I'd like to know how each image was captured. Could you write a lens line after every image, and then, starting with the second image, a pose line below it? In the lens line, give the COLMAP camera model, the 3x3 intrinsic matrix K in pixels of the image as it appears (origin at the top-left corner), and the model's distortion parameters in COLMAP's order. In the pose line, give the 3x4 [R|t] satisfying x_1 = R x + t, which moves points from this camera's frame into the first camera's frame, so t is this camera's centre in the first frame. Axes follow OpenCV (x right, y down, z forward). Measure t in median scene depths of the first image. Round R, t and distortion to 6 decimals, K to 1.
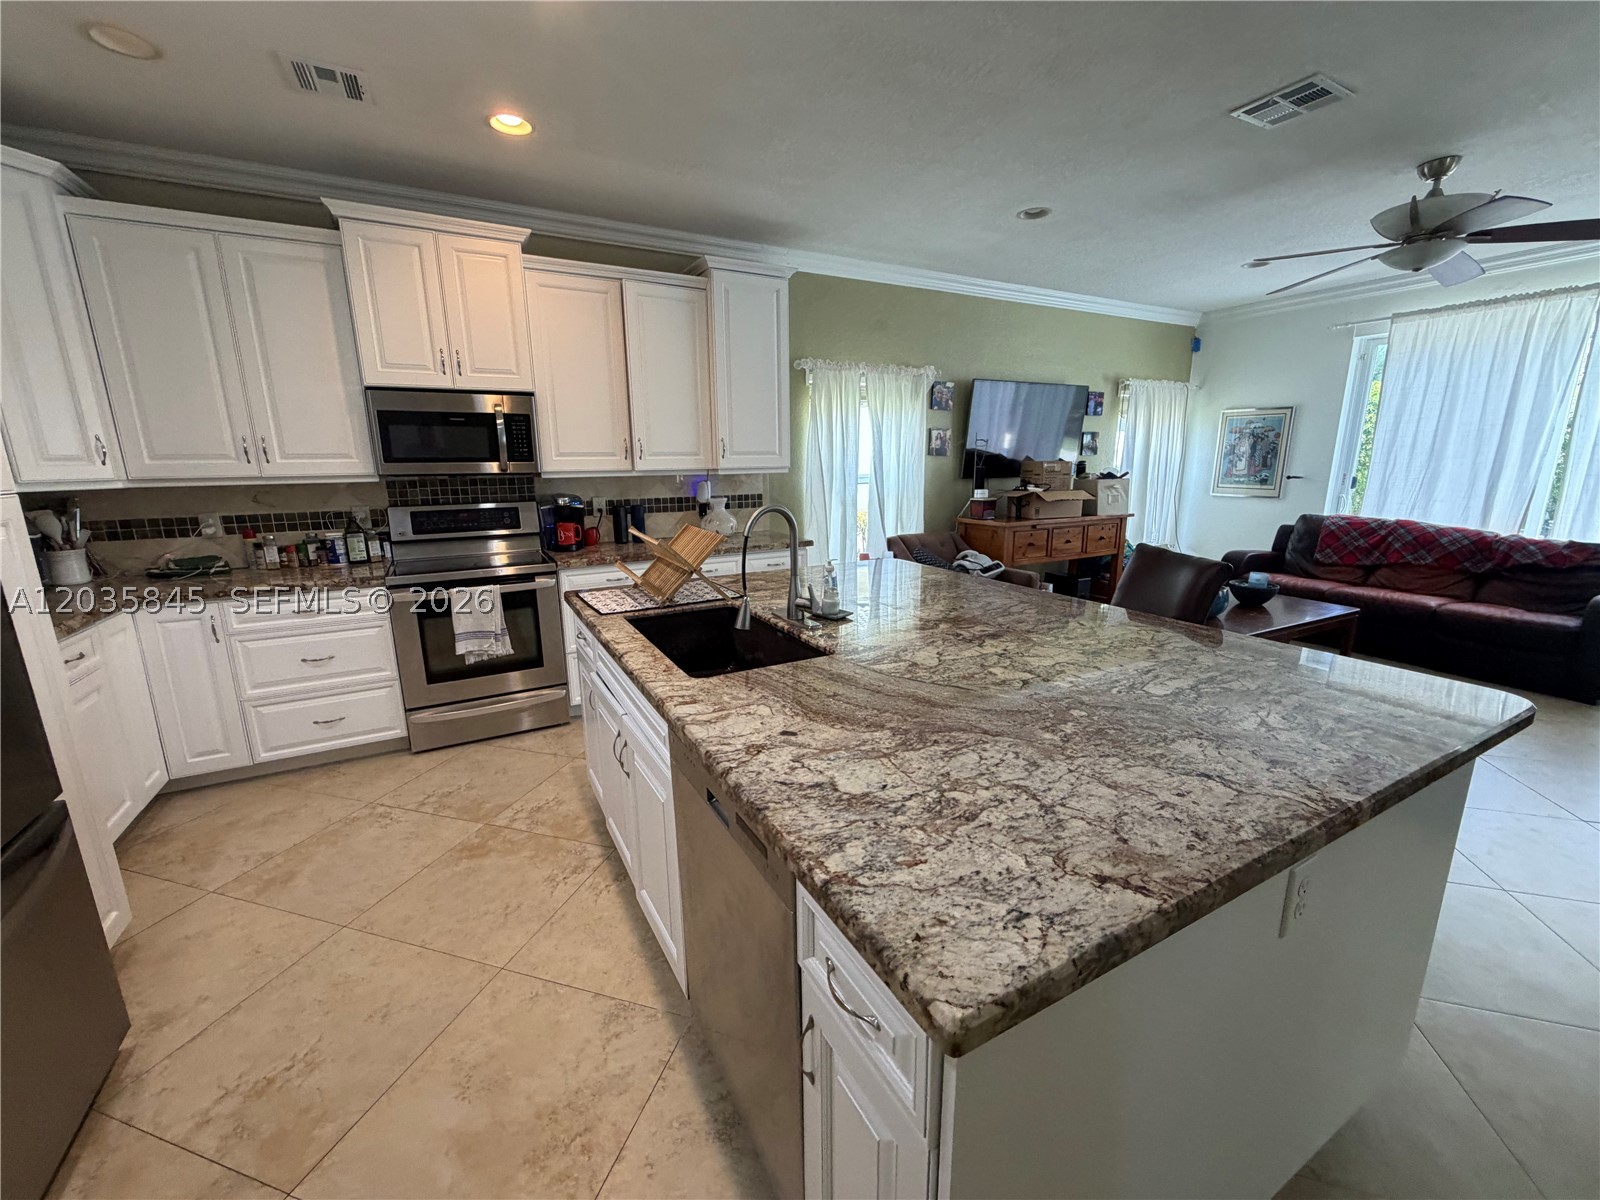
lens RADIAL K [[638.6, 0, 796.7], [0, 638.6, 597.1], [0, 0, 1]] dist [-0.000443, -0.000260]
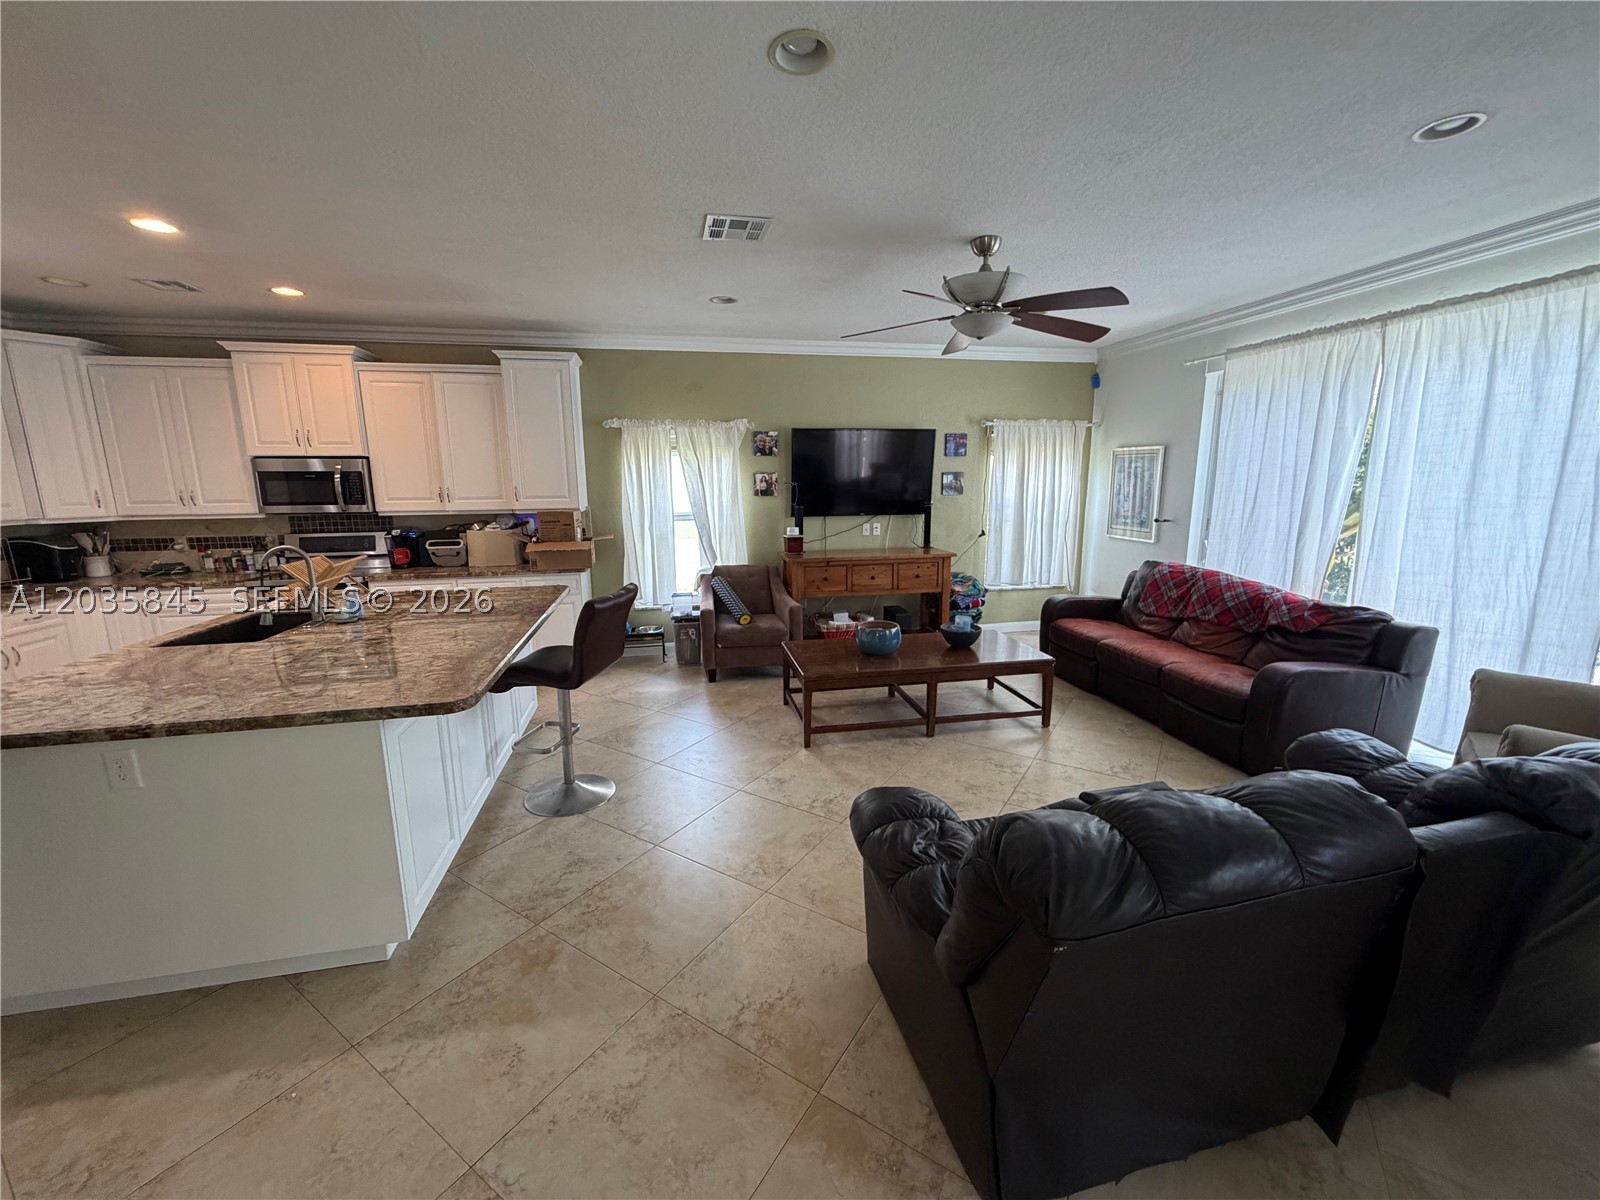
lens RADIAL K [[638.6, 0, 796.7], [0, 638.6, 597.1], [0, 0, 1]] dist [-0.000443, -0.000260]
pose [[0.958590, 0.053829, -0.279657, 0.969596], [-0.061981, 0.997869, -0.020383, -0.041033], [0.277964, 0.036872, 0.959884, -0.086746]]
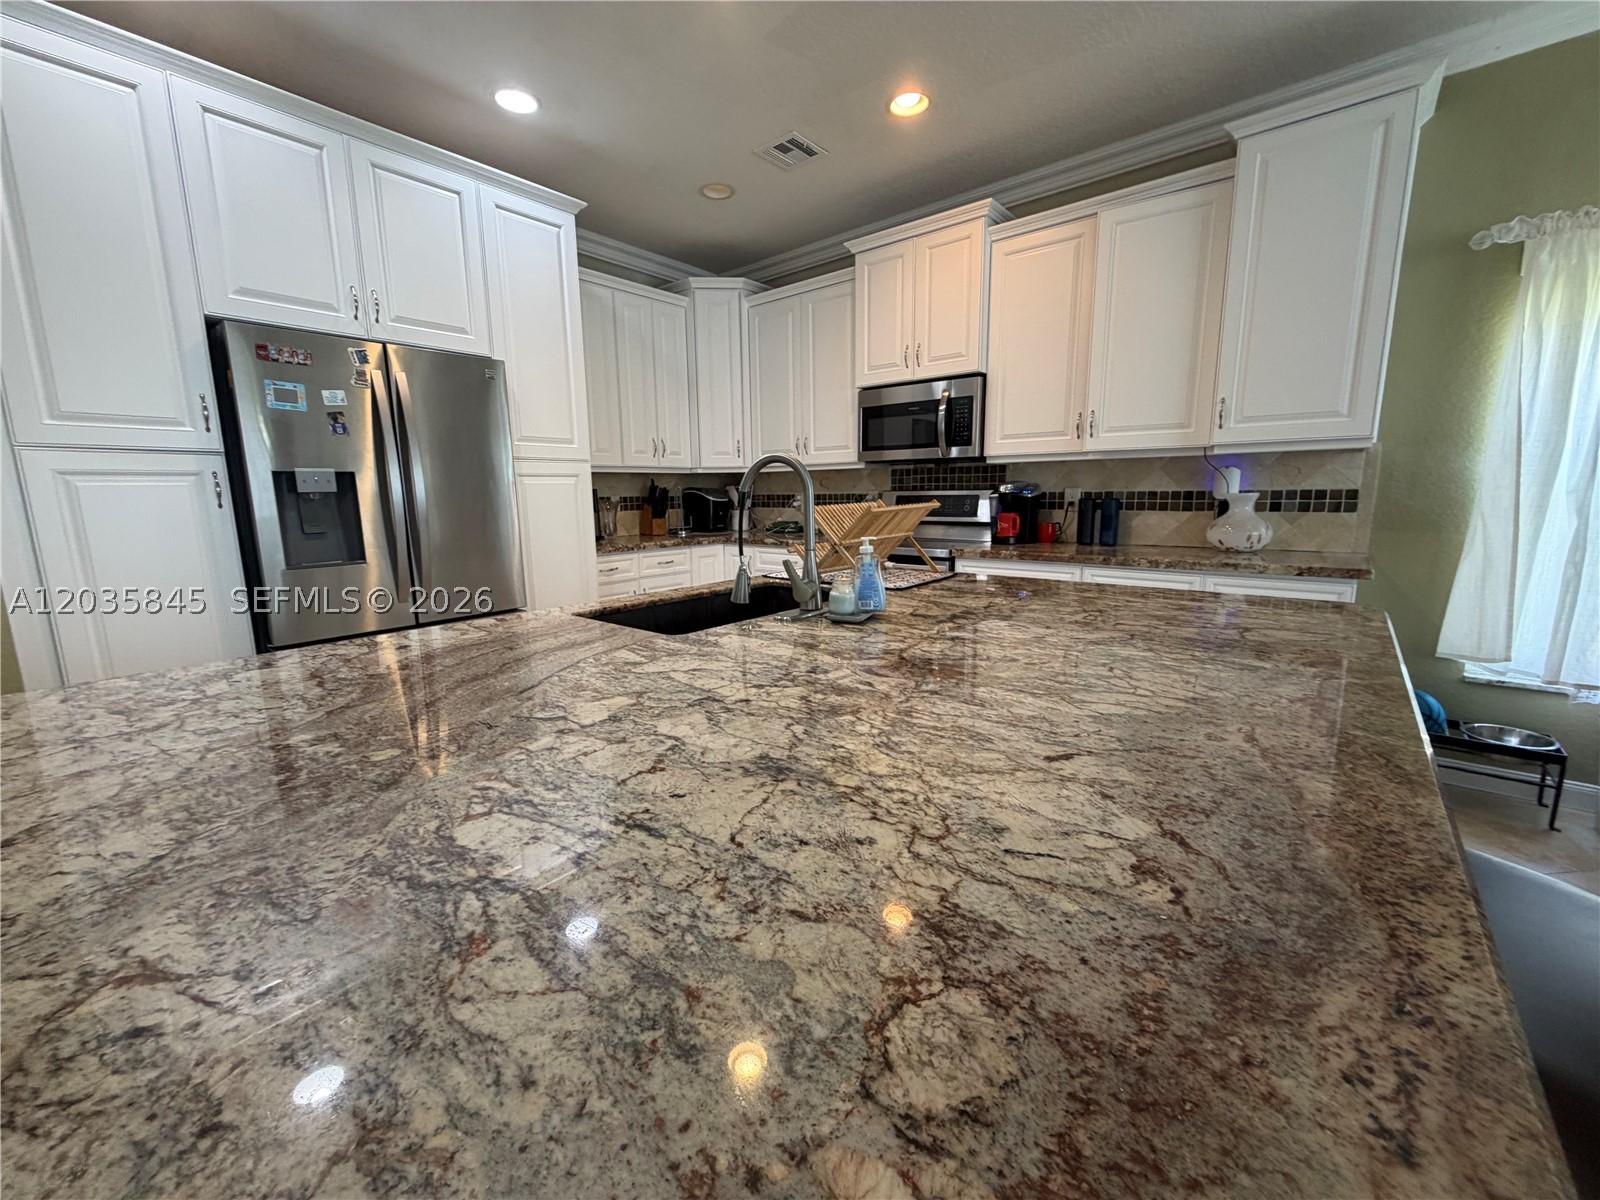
lens RADIAL K [[638.6, 0, 796.7], [0, 638.6, 597.1], [0, 0, 1]] dist [-0.000443, -0.000260]
pose [[0.365491, 0.158635, -0.917197, 0.437401], [-0.191492, 0.977108, 0.092690, -0.029980], [0.910905, 0.141758, 0.387502, 0.450964]]
